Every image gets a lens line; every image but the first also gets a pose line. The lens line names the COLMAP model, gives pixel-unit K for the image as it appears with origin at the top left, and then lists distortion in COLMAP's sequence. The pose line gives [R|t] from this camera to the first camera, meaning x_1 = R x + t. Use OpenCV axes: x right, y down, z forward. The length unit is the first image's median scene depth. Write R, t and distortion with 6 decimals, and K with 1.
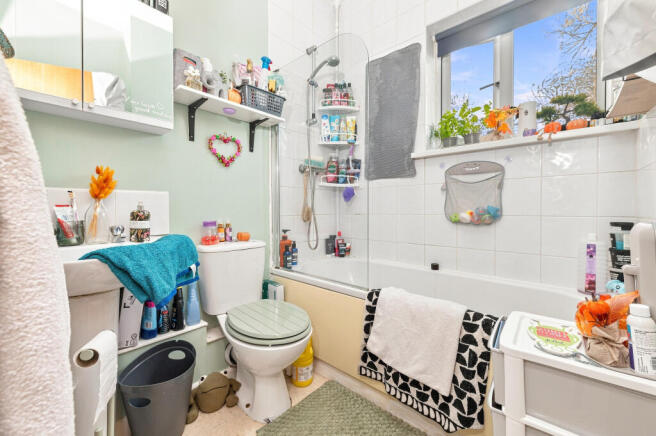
lens RADIAL K [[259.6, 0, 332.2], [0, 259.6, 215.8], [0, 0, 1]] dist [-0.000007, -0.000064]
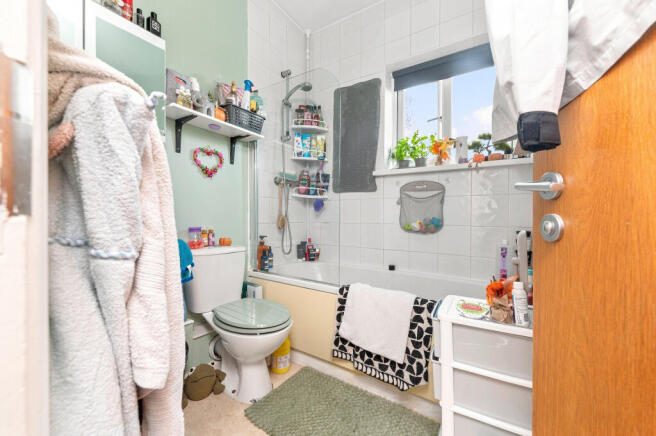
lens RADIAL K [[259.6, 0, 332.2], [0, 259.6, 215.8], [0, 0, 1]] dist [-0.000007, -0.000064]
pose [[0.987302, 0.018005, 0.157834, -0.070378], [-0.012431, 0.999266, -0.036234, 0.004983], [-0.158370, 0.033812, 0.986801, -0.147806]]
